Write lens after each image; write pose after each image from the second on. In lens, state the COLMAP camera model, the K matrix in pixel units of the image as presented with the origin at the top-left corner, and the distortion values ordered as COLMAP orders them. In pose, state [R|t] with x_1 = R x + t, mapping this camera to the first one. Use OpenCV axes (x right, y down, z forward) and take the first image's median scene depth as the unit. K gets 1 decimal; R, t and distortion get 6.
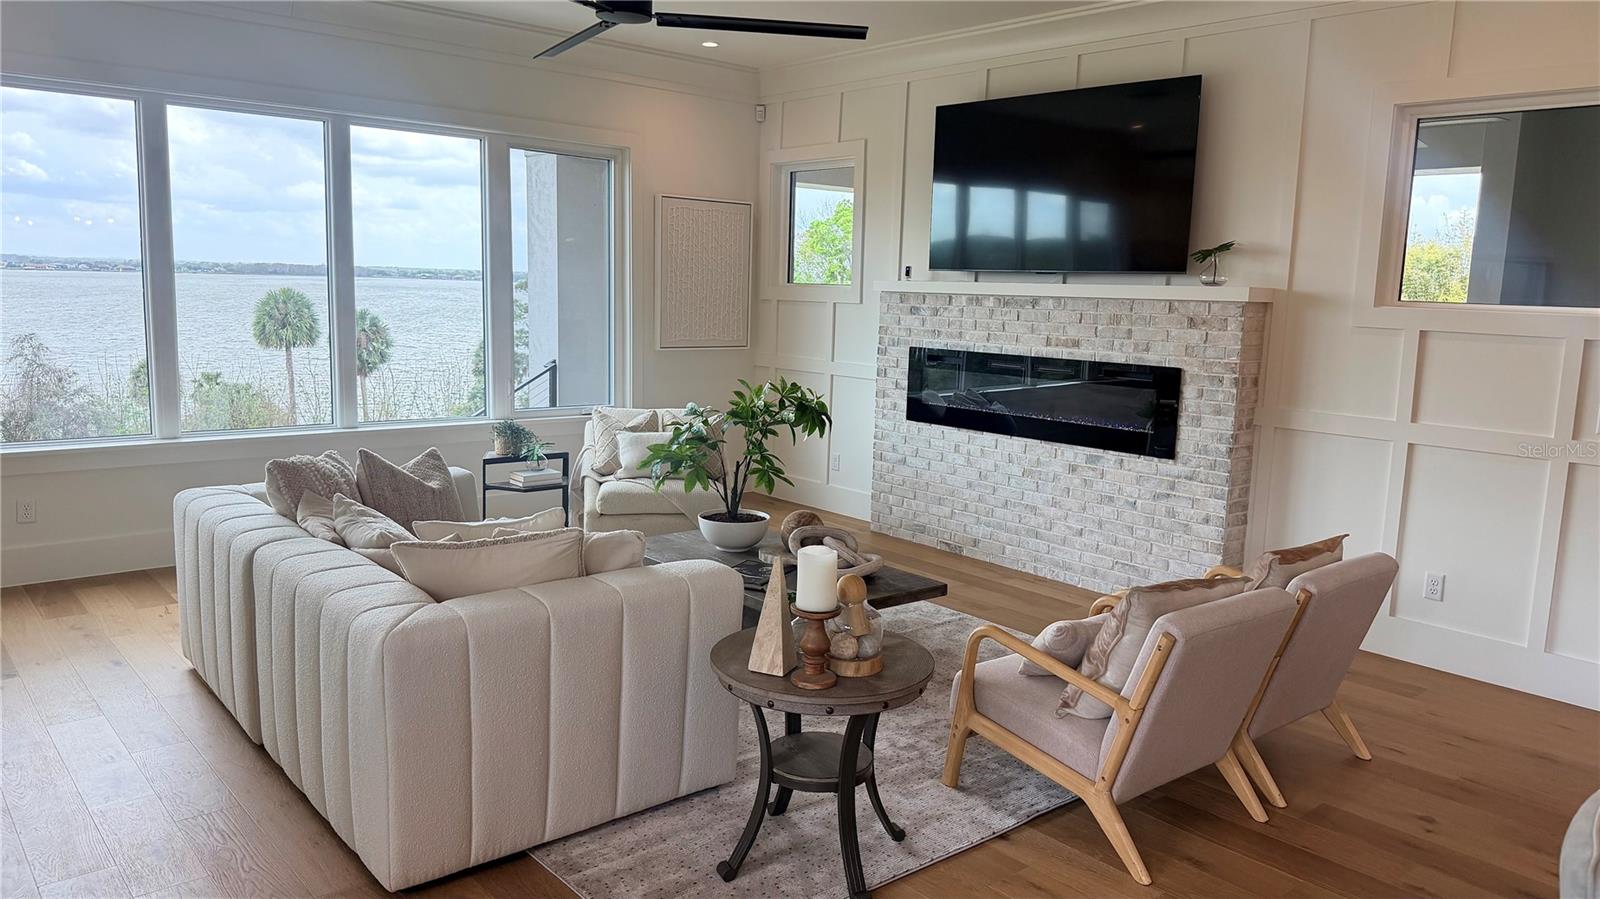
lens RADIAL K [[1140.1, 0, 792.6], [0, 1140.1, 458.0], [0, 0, 1]] dist [0.047923, -0.015869]
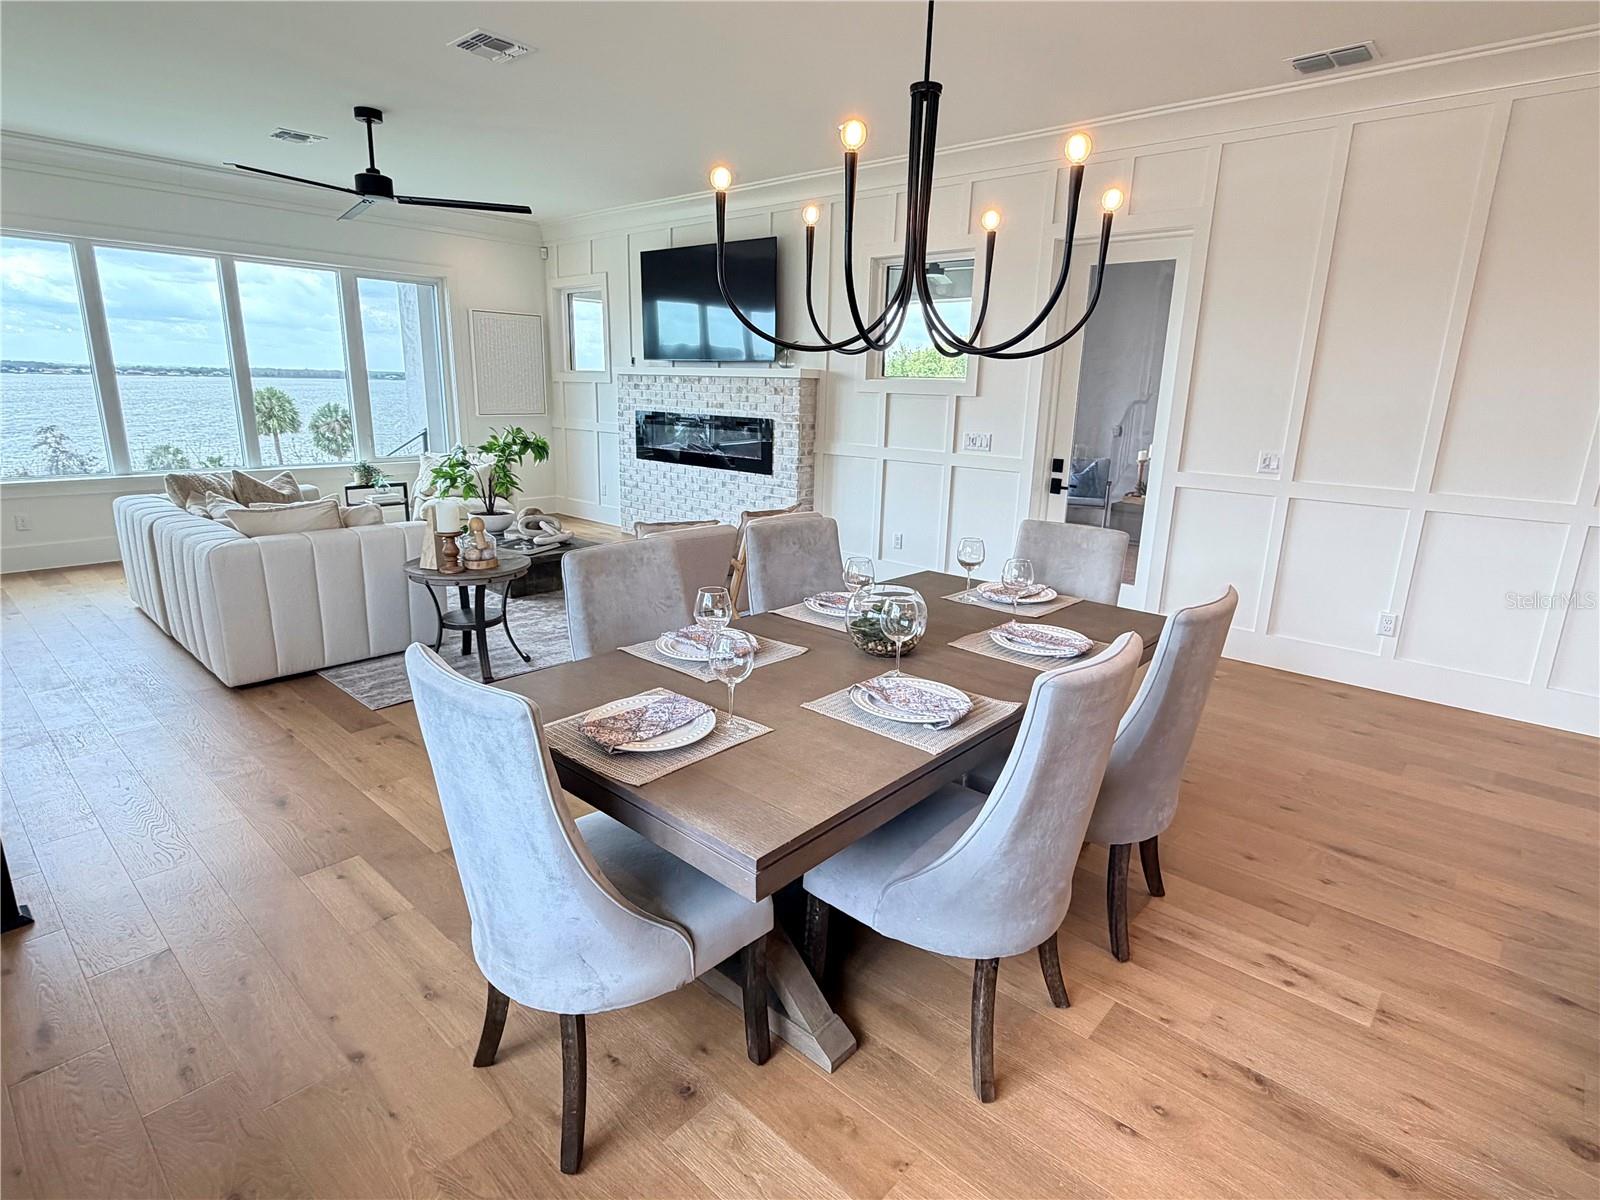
lens RADIAL K [[853.2, 0, 799.6], [0, 853.2, 611.5], [0, 0, 1]] dist [-0.008707, 0.001003]
pose [[0.991483, -0.037894, 0.124601, 0.186846], [0.023457, 0.993048, 0.115353, 0.050197], [-0.128105, -0.111448, 0.985479, -0.223775]]
